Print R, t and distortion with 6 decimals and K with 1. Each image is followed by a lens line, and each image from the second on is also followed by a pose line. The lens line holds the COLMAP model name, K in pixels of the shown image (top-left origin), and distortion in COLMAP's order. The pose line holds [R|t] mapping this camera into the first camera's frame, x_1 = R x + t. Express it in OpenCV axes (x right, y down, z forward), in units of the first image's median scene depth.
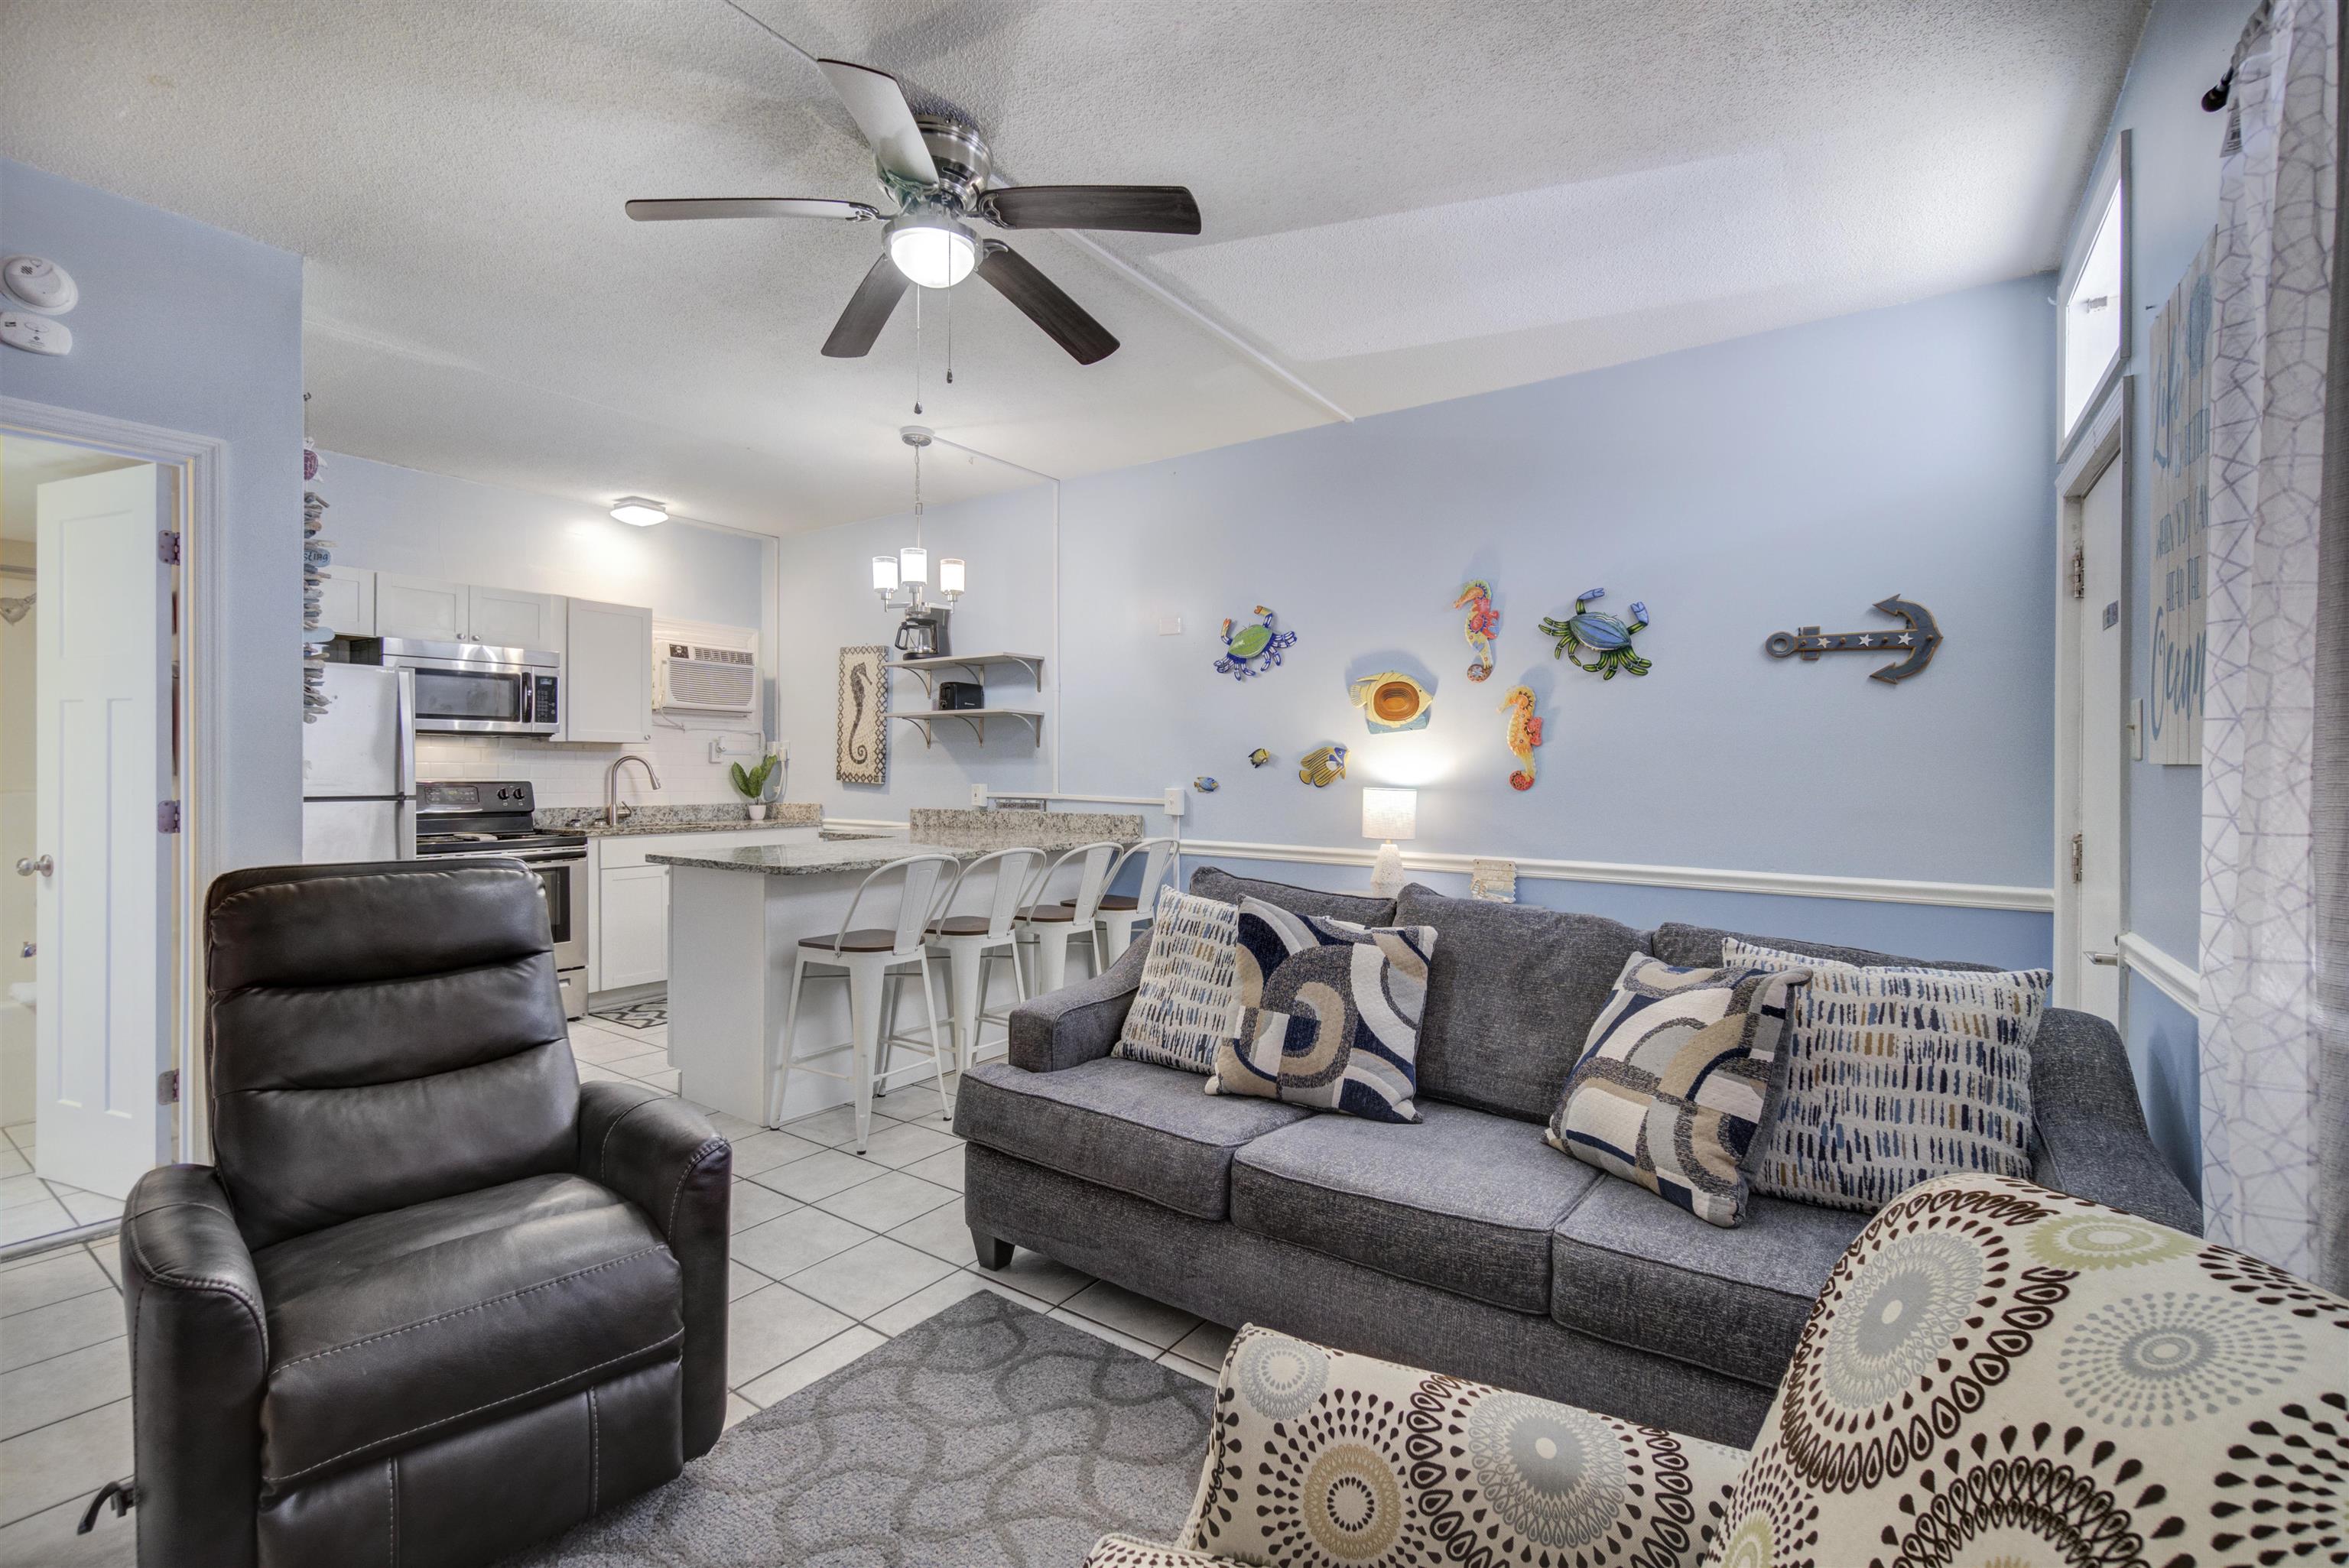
lens RADIAL K [[1031.2, 0, 1164.9], [0, 1031.2, 775.7], [0, 0, 1]] dist [0.001787, 0.000615]
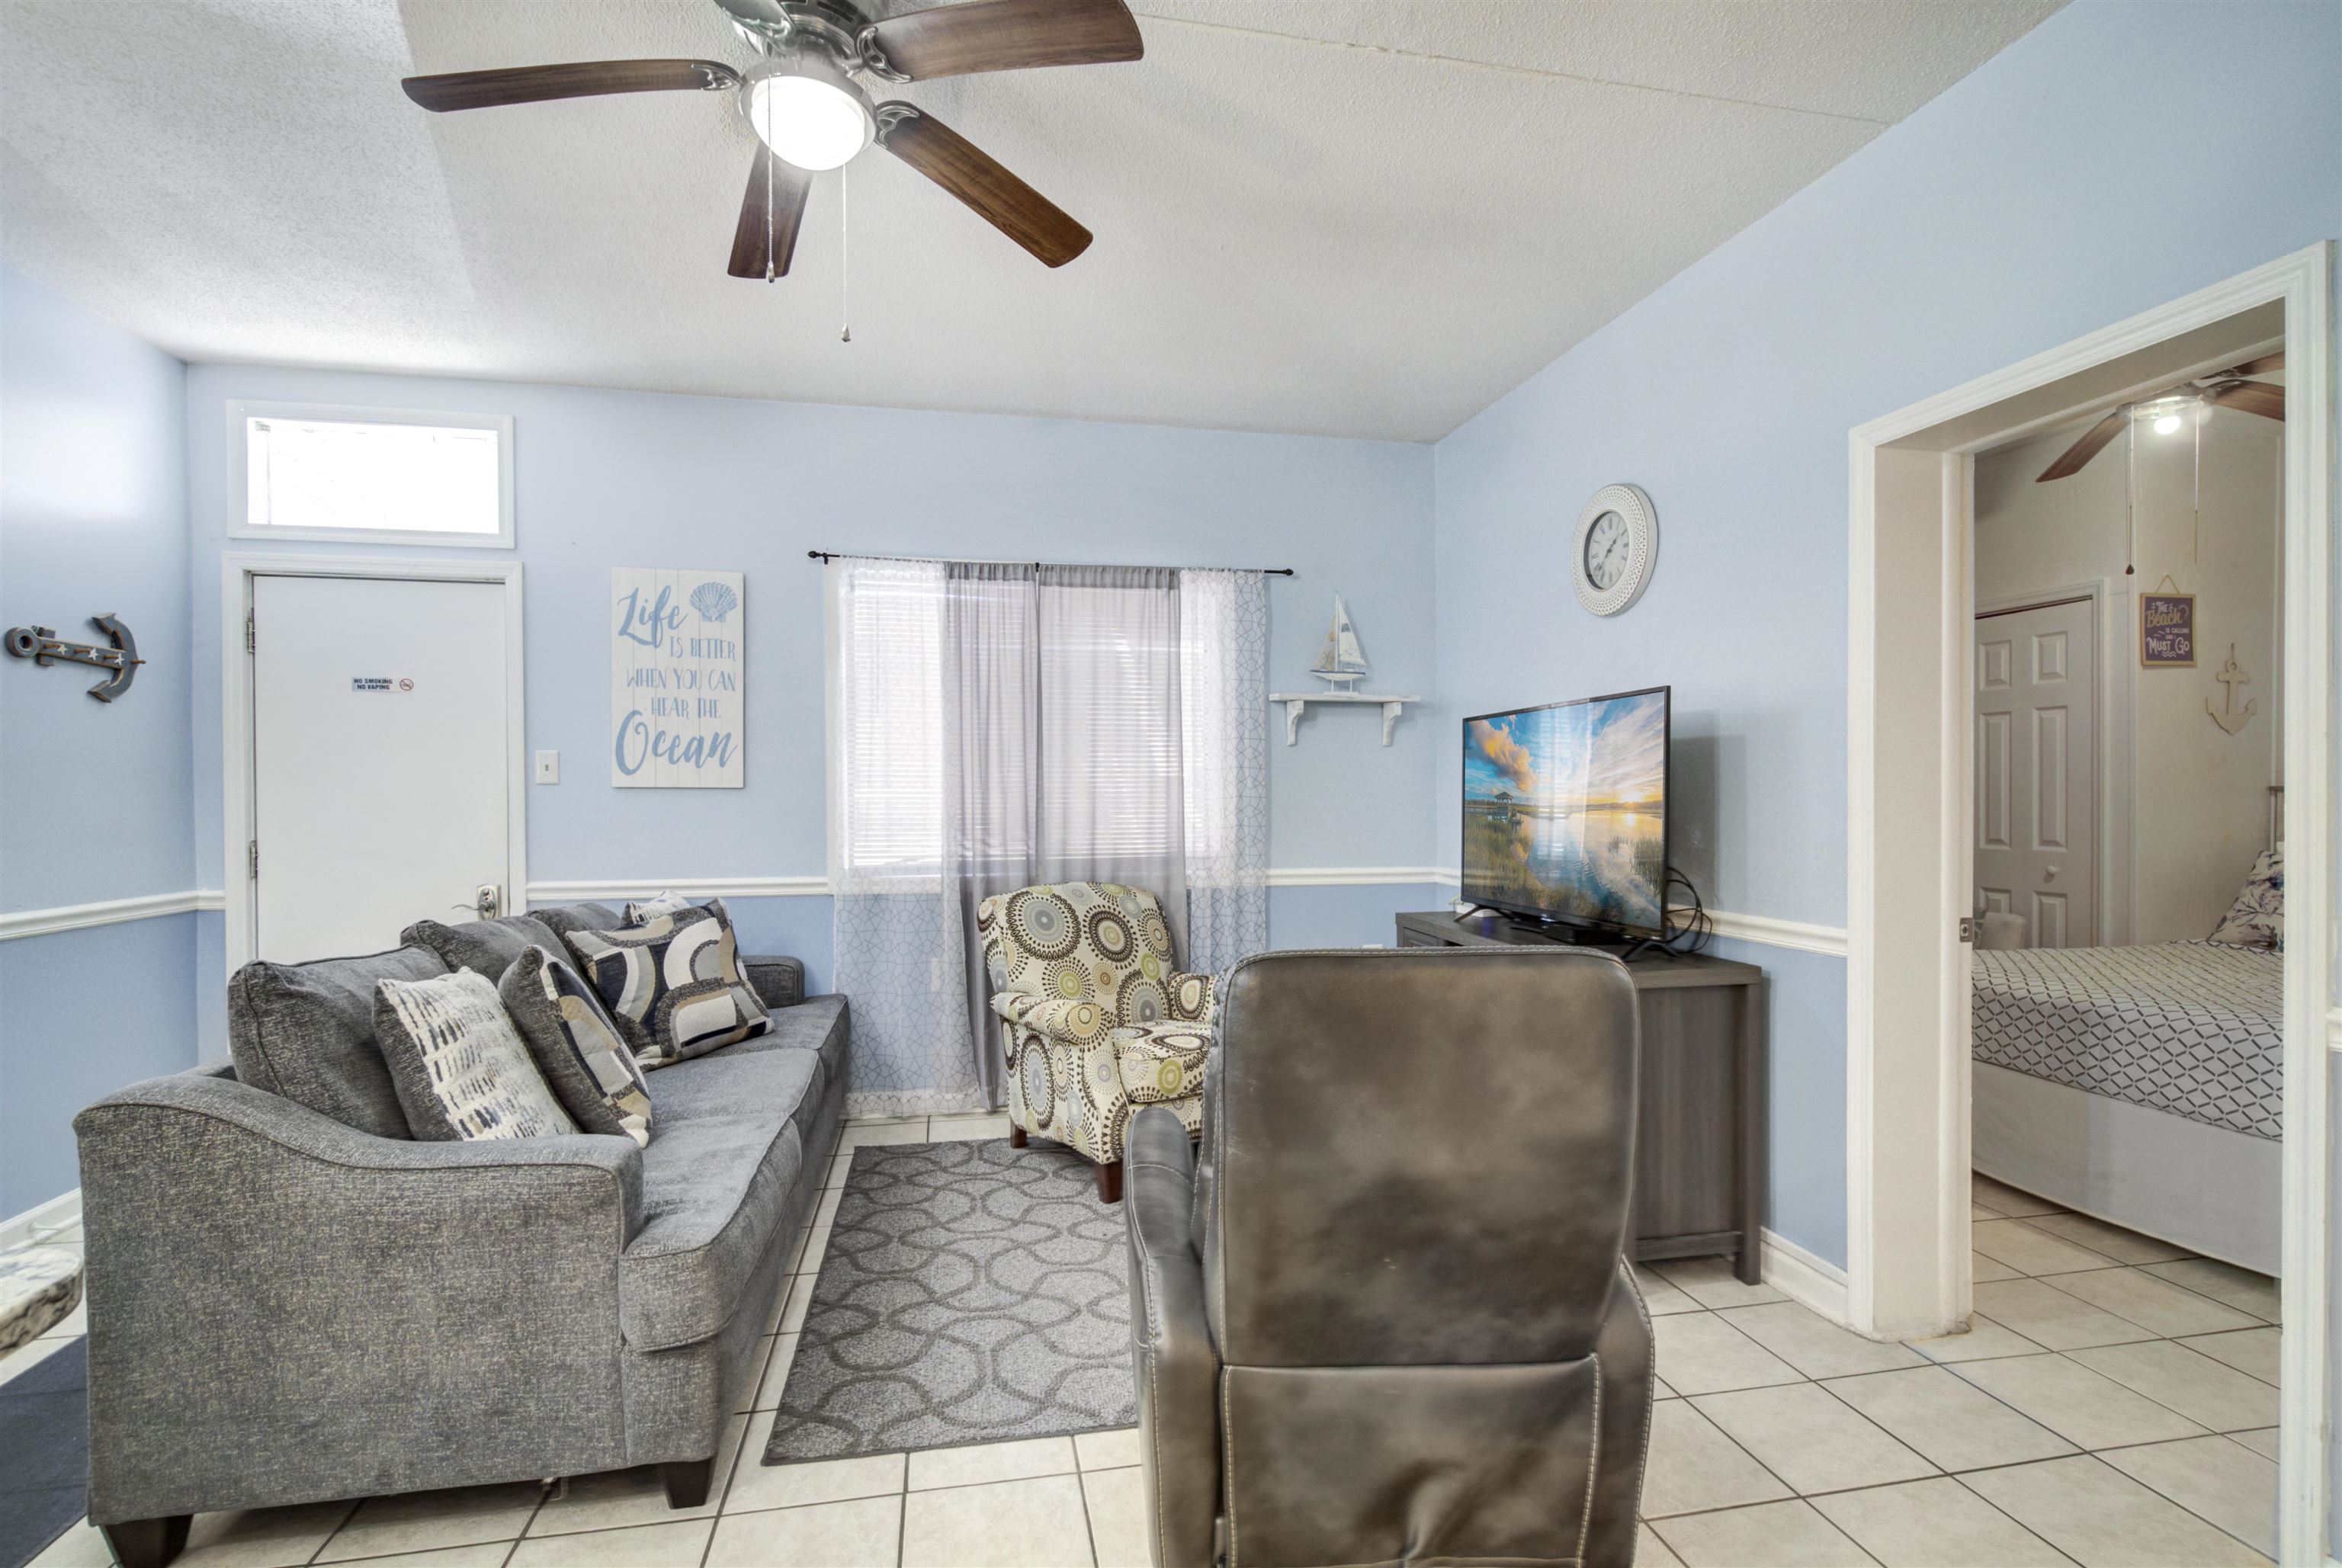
lens RADIAL K [[1074.3, 0, 1192.9], [0, 1074.3, 796.4], [0, 0, 1]] dist [-0.005734, -0.000245]
pose [[-0.744161, -0.008506, 0.667946, -0.516719], [0.001139, 0.999901, 0.014003, -0.009066], [-0.667999, 0.011181, -0.744078, 0.744493]]
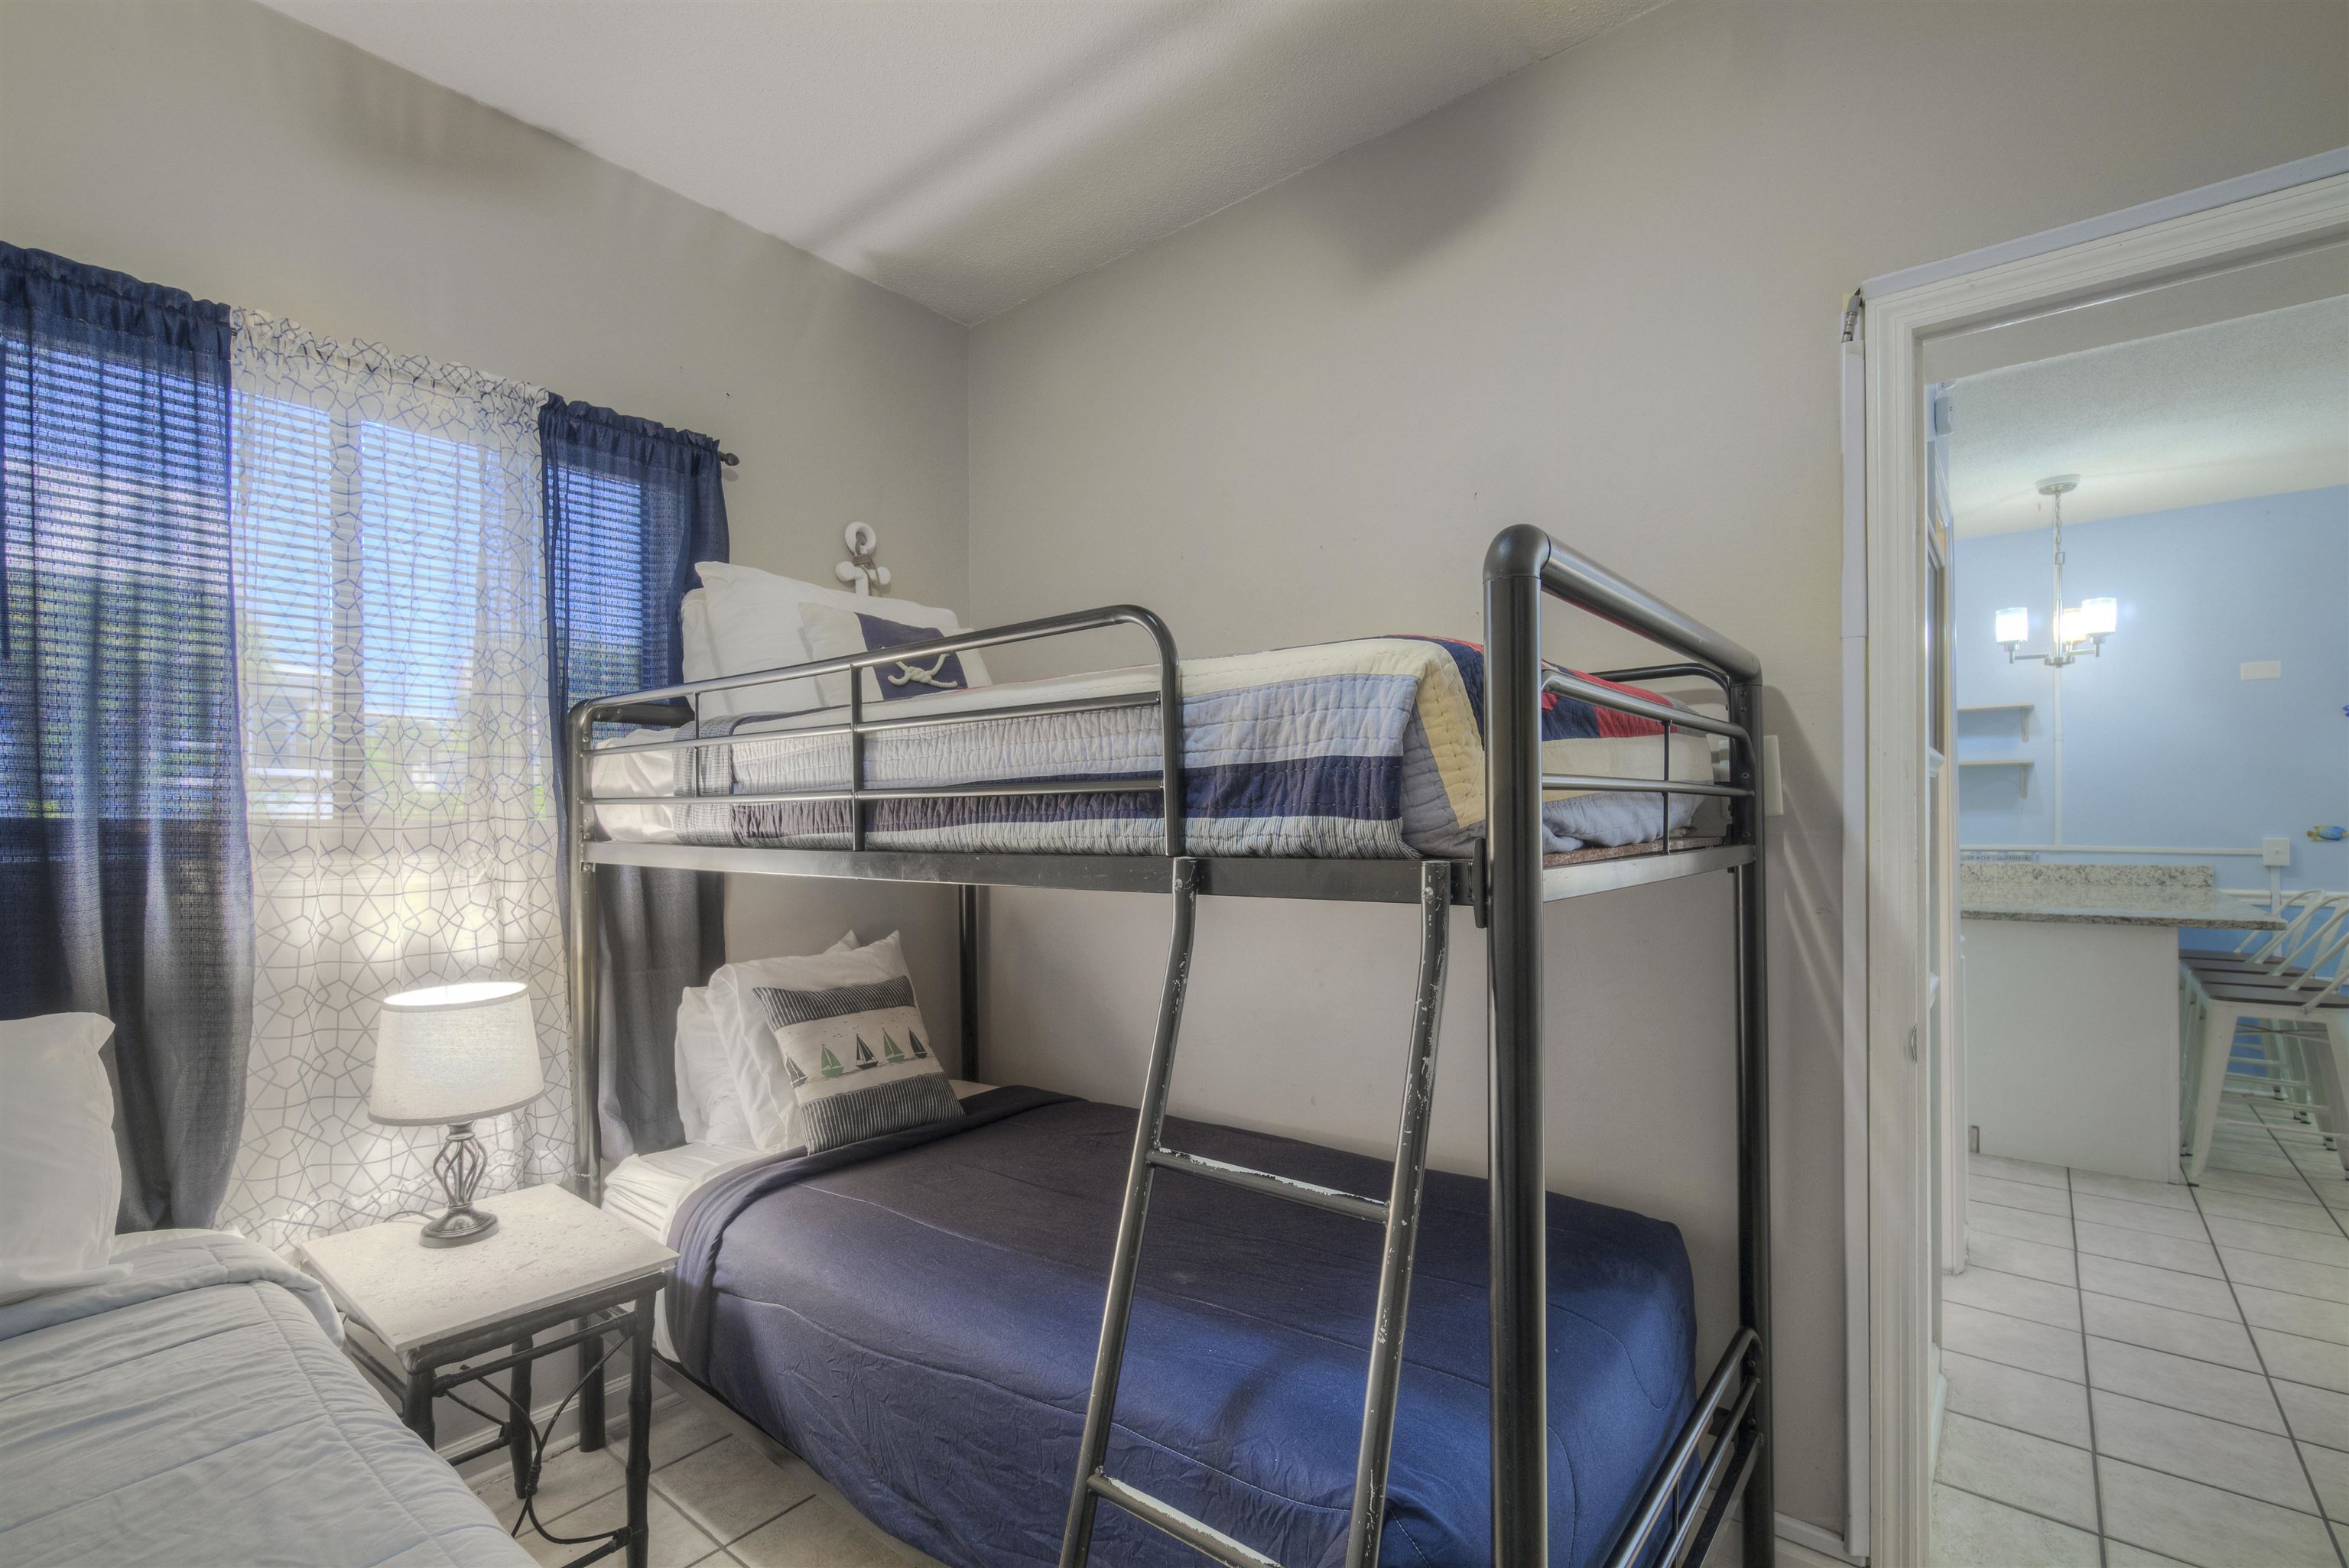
lens RADIAL K [[1036.8, 0, 1170.5], [0, 1036.8, 826.5], [0, 0, 1]] dist [-0.000633, -0.000012]
pose [[0.997955, -0.013940, -0.062375, -1.001013], [0.014010, 0.999902, 0.000687, -0.014295], [0.062360, -0.001559, 0.998053, -0.035528]]
